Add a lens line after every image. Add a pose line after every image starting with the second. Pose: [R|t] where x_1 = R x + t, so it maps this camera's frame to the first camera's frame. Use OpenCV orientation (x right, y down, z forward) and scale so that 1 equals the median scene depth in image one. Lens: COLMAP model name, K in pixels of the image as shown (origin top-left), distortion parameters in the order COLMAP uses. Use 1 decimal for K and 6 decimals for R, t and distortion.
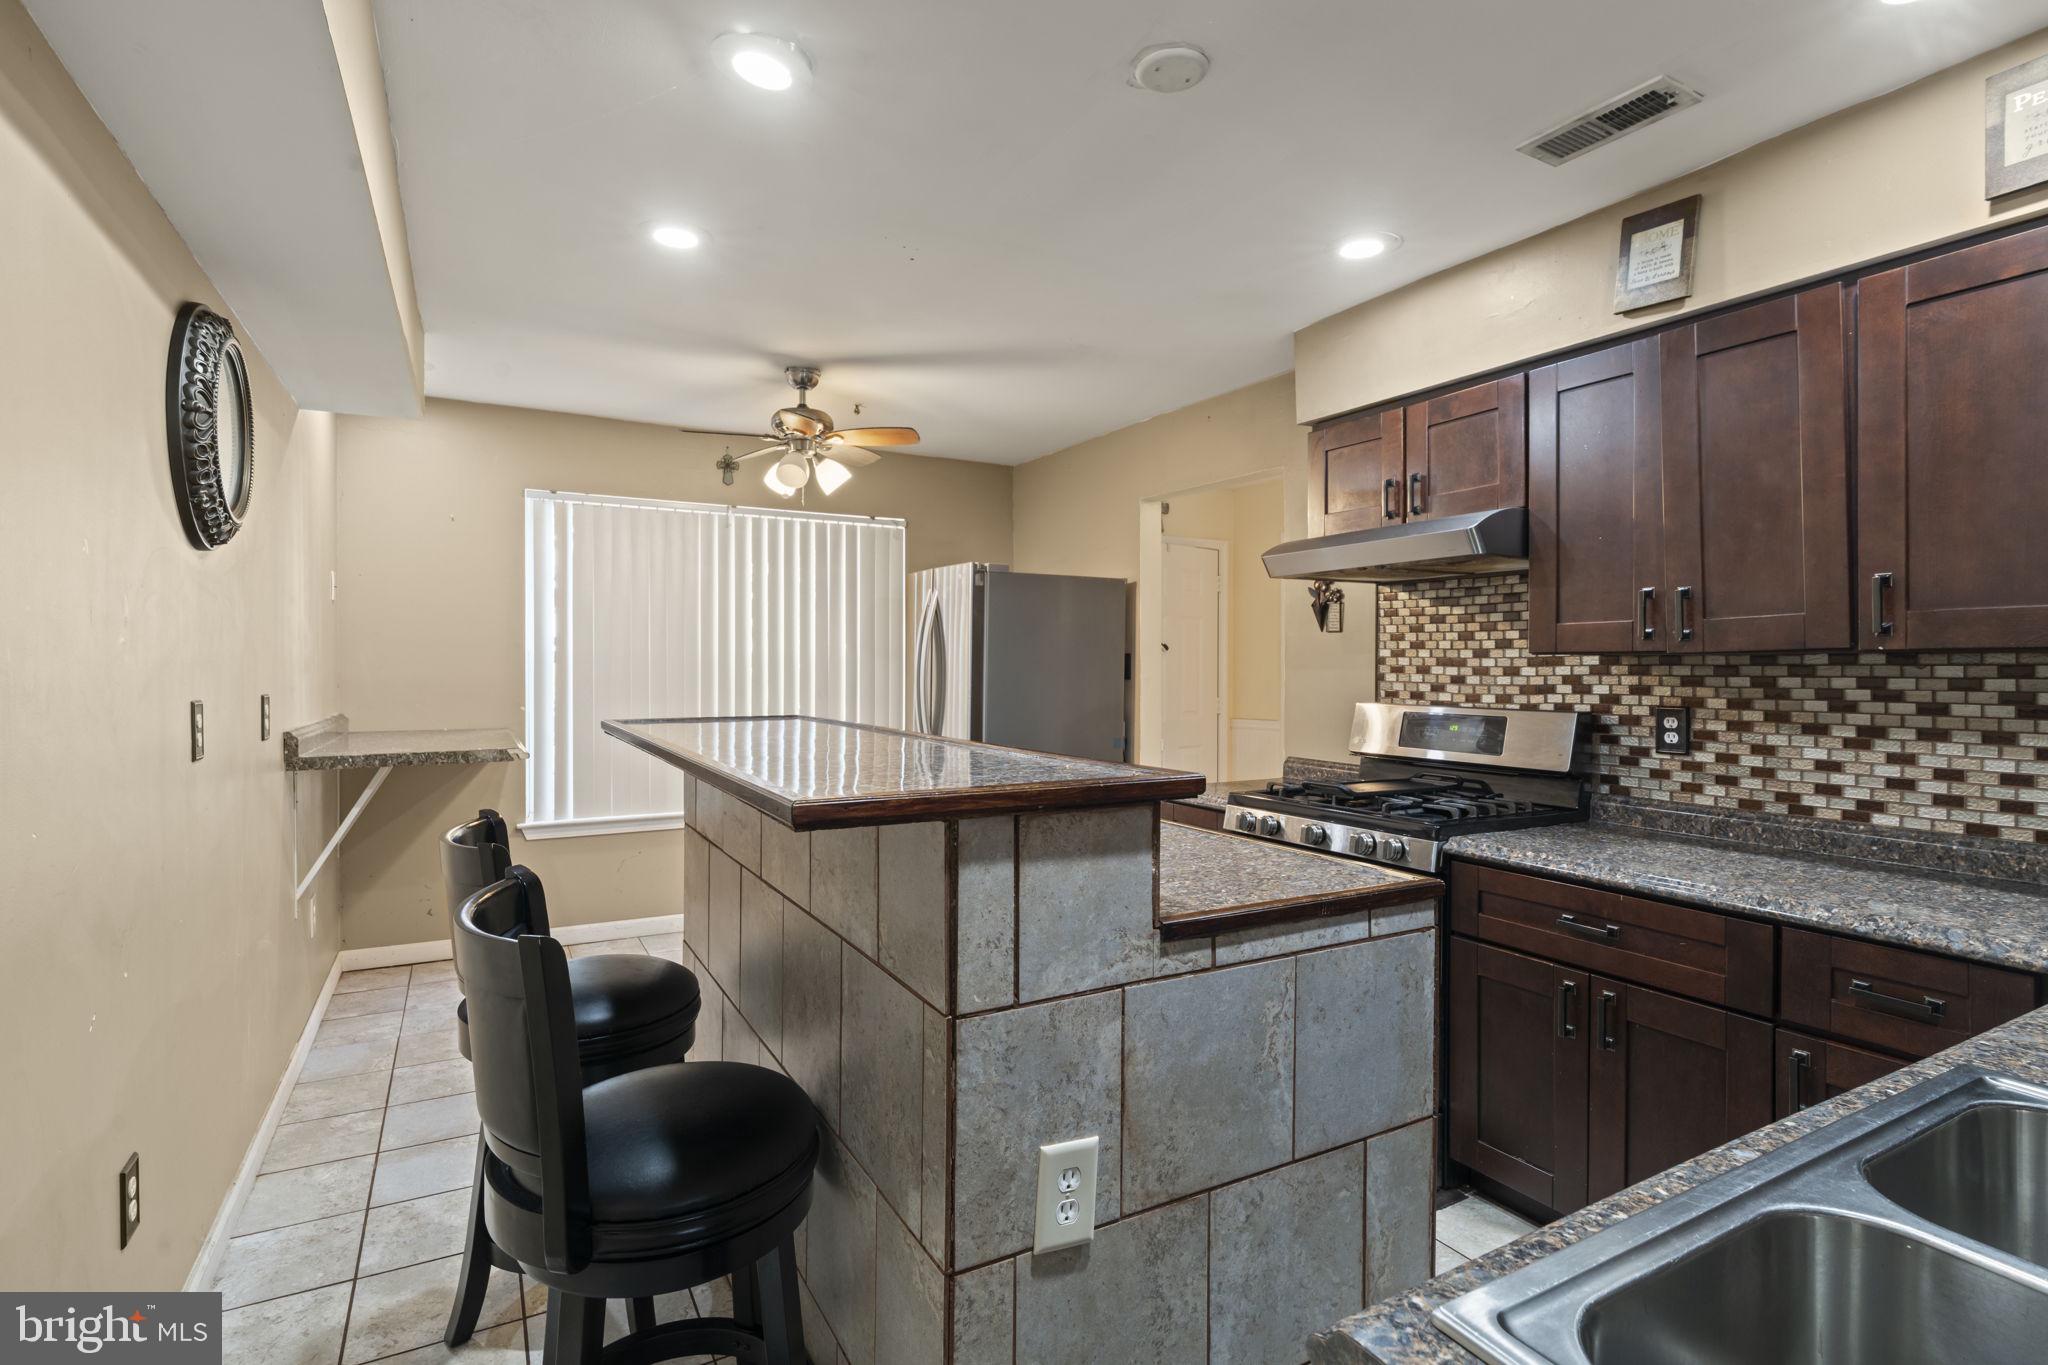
lens RADIAL K [[917.3, 0, 1017.7], [0, 917.3, 675.8], [0, 0, 1]] dist [-0.001935, 0.000211]
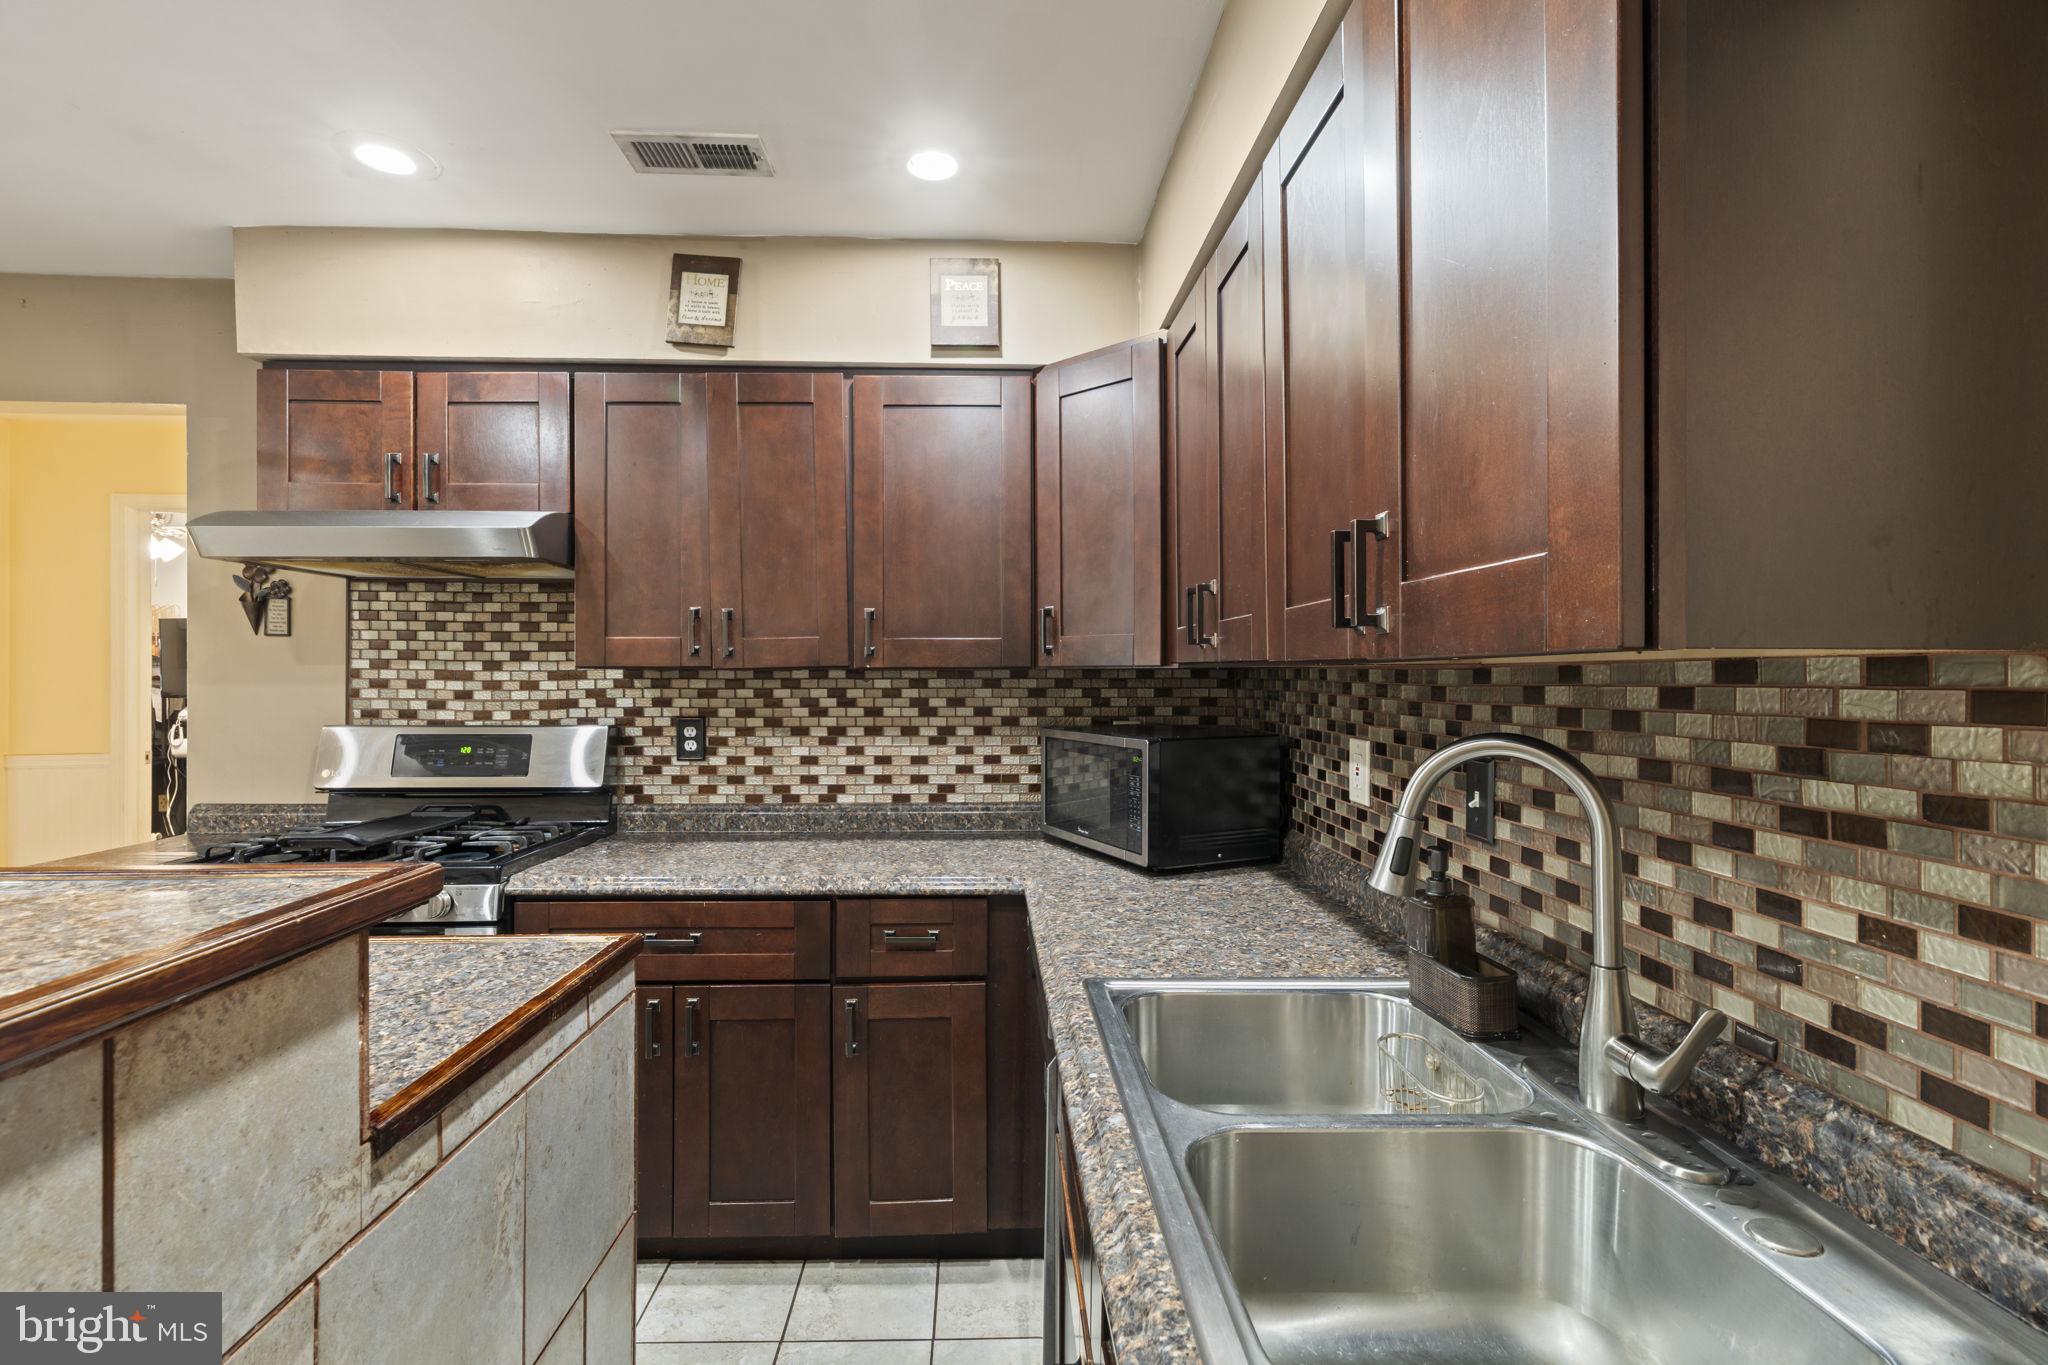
lens RADIAL K [[917.3, 0, 1017.7], [0, 917.3, 675.8], [0, 0, 1]] dist [-0.001935, 0.000211]
pose [[0.472564, 0.000063, 0.881296, -0.070856], [0.010296, 0.999931, -0.005593, -0.005693], [-0.881236, 0.011717, 0.472531, 0.152345]]
